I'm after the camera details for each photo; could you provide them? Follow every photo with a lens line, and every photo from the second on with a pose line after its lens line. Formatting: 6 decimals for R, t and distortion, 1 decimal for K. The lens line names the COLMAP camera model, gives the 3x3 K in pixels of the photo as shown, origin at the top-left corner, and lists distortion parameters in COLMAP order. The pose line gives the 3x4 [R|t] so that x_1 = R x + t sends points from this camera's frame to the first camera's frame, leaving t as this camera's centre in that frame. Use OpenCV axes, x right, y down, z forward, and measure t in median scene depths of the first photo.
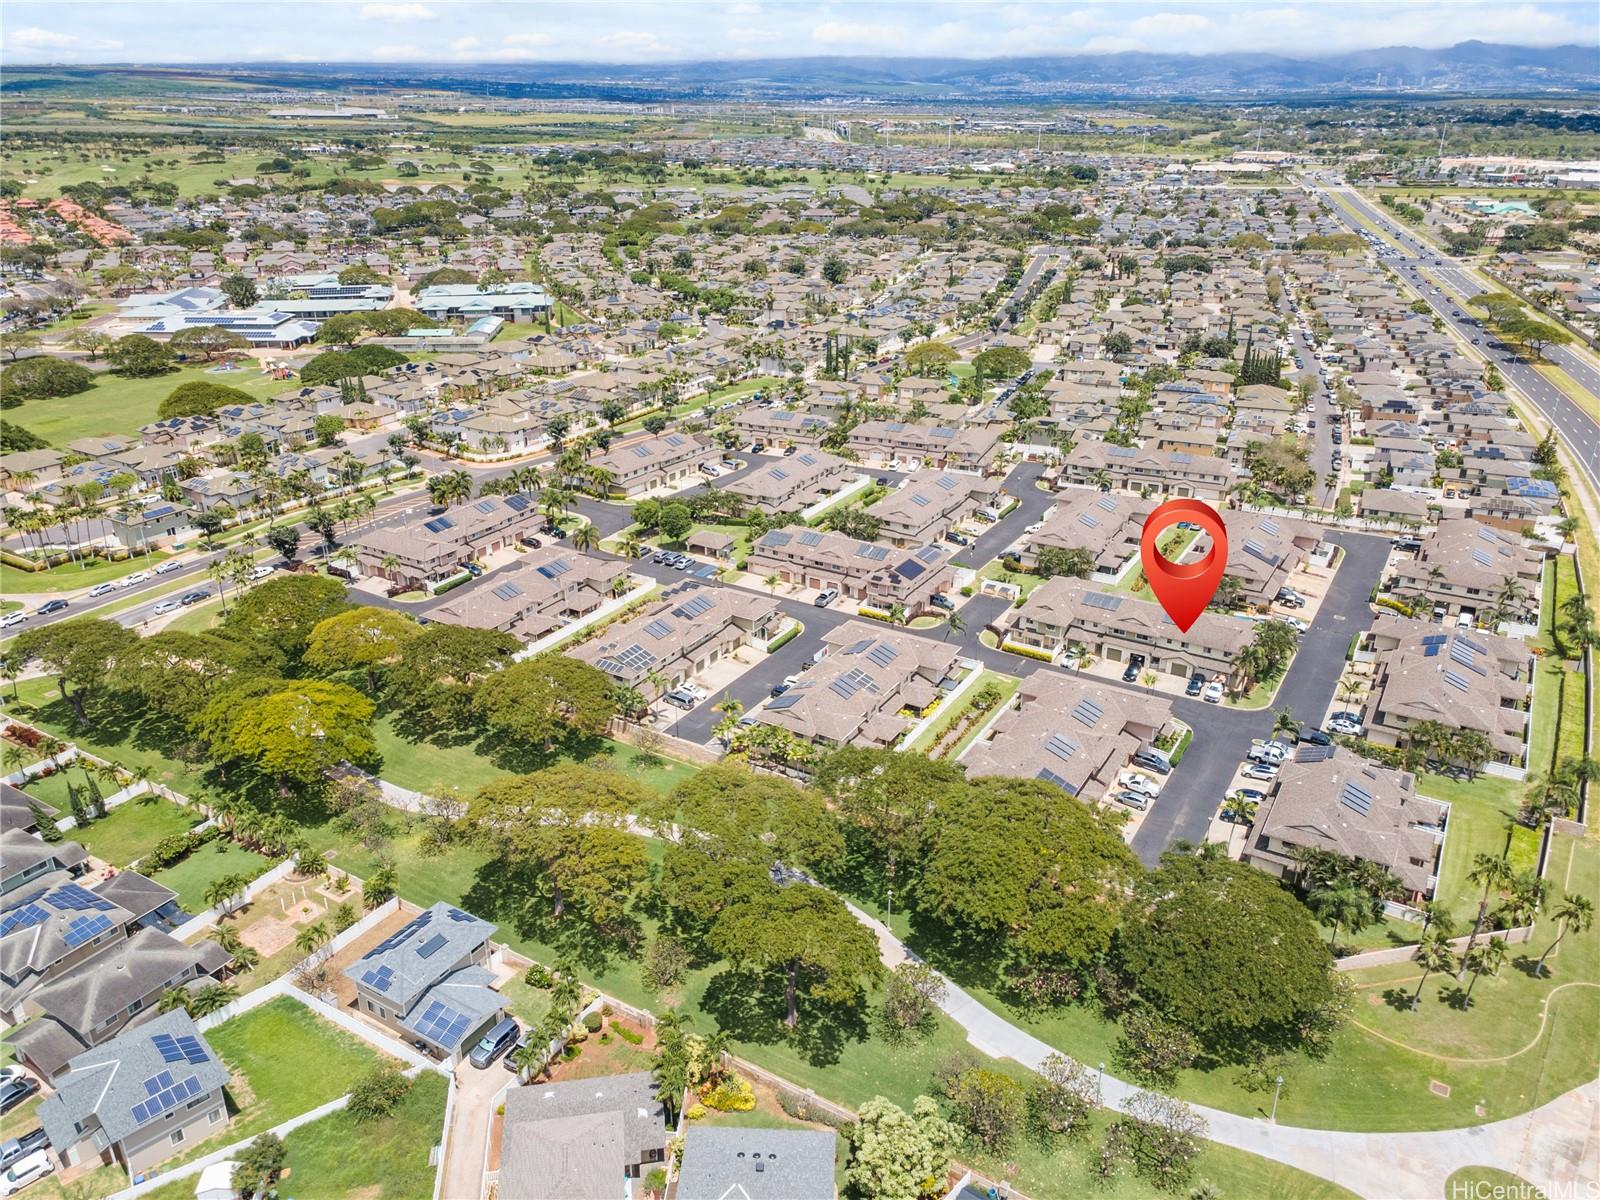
lens RADIAL K [[1156.2, 0, 793.9], [0, 1156.2, 597.4], [0, 0, 1]] dist [0.013841, 0.050628]
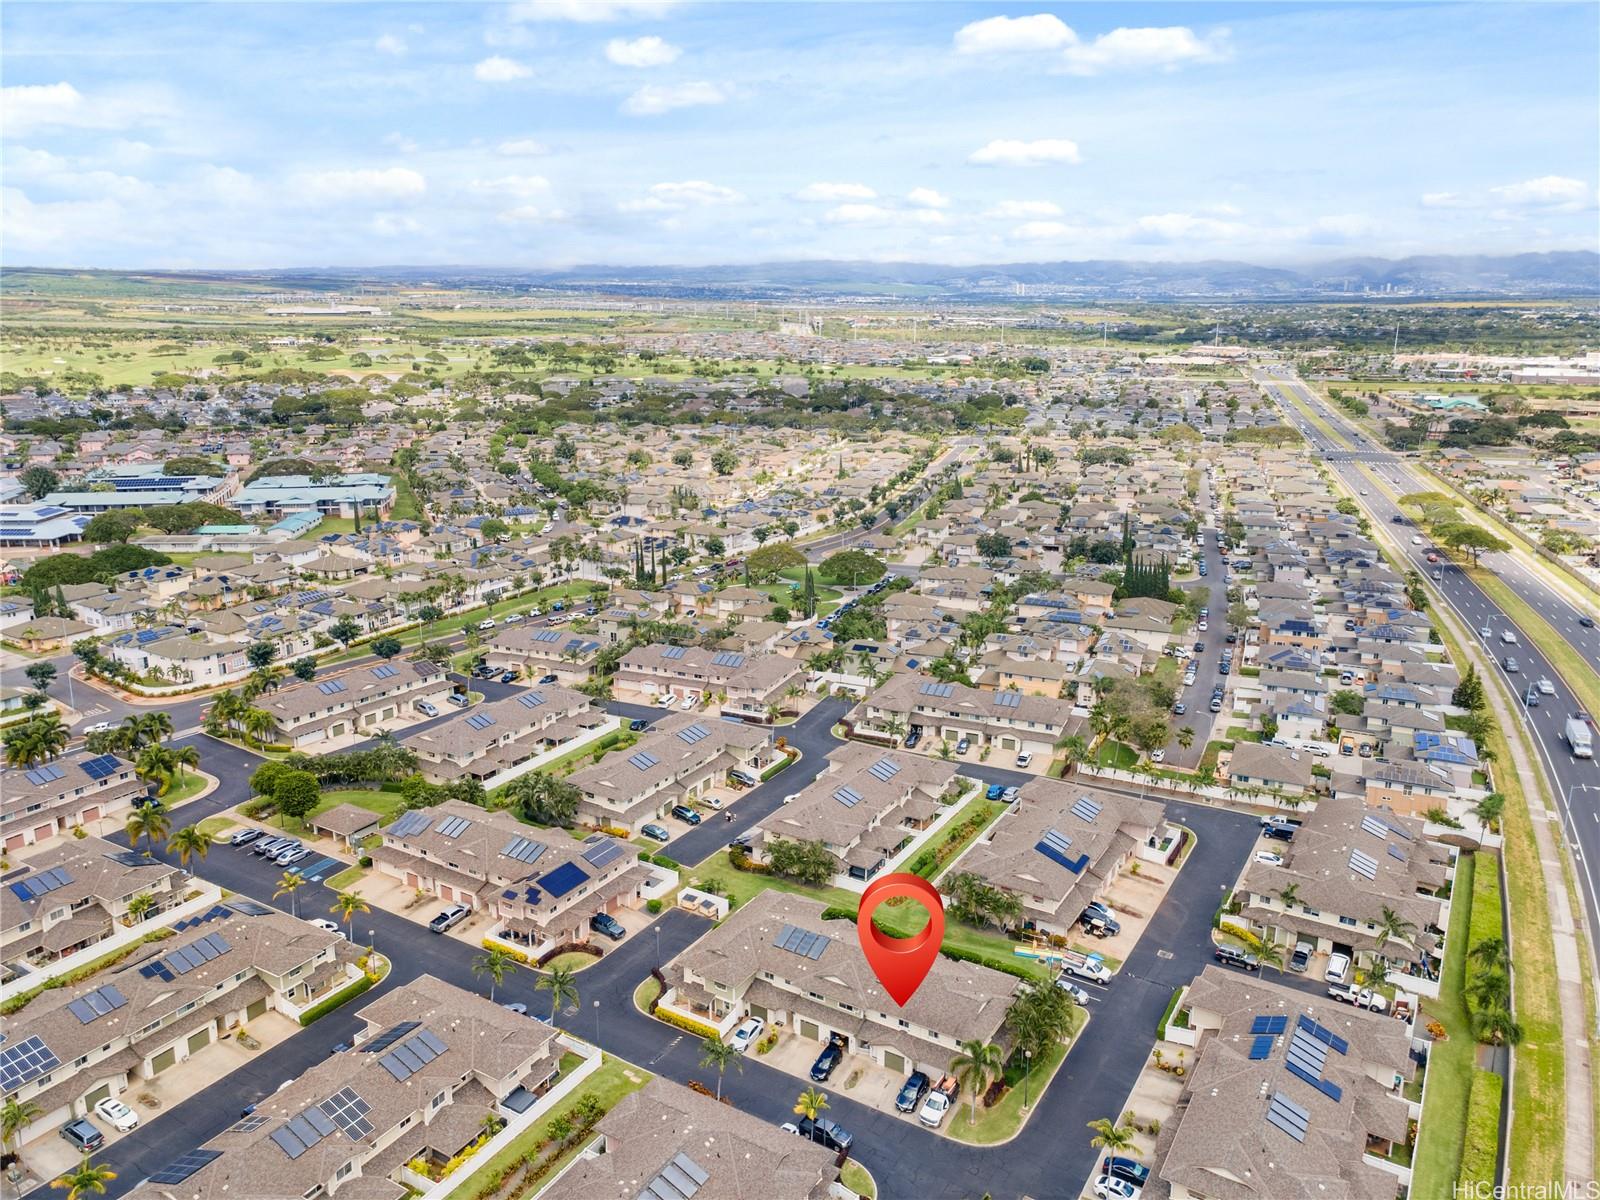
lens RADIAL K [[1156.2, 0, 793.9], [0, 1156.2, 597.4], [0, 0, 1]] dist [0.013841, 0.050628]
pose [[0.999989, 0.003109, -0.003522, 0.125036], [-0.003612, 0.988204, -0.153098, -0.044321], [0.003004, 0.153109, 0.988205, 0.138063]]
